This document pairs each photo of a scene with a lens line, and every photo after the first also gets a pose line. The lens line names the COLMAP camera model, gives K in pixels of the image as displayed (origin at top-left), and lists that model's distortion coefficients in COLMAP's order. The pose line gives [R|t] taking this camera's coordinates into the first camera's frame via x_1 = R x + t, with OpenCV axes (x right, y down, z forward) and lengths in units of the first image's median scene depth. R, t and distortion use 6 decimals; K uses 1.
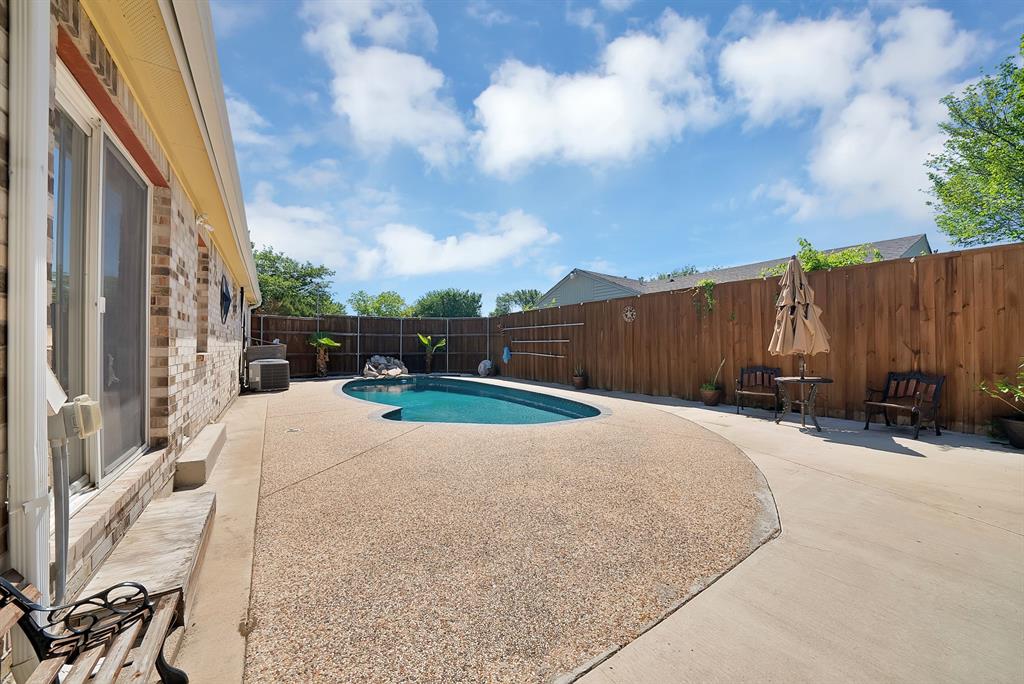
lens RADIAL K [[367.4, 0, 516.3], [0, 367.4, 344.5], [0, 0, 1]] dist [-0.022977, 0.001790]
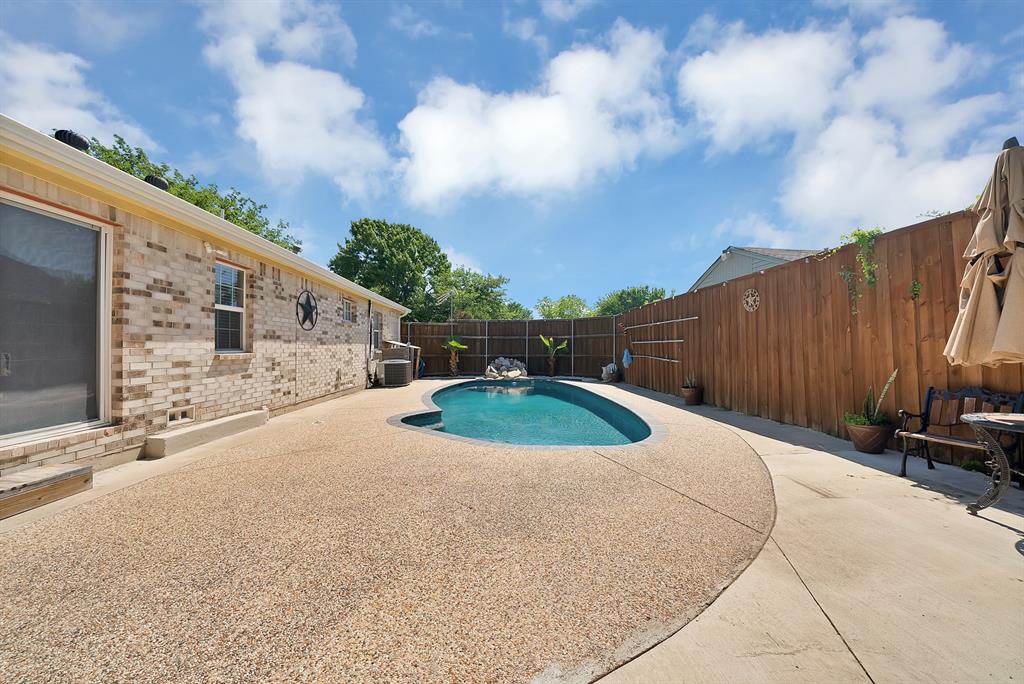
lens RADIAL K [[367.4, 0, 508.0], [0, 367.4, 347.2], [0, 0, 1]] dist [-0.022977, 0.001790]
pose [[0.854800, -0.003717, -0.518944, 0.190885], [0.004110, 0.999991, -0.000391, 0.001932], [0.518941, -0.001799, 0.854808, 0.131425]]
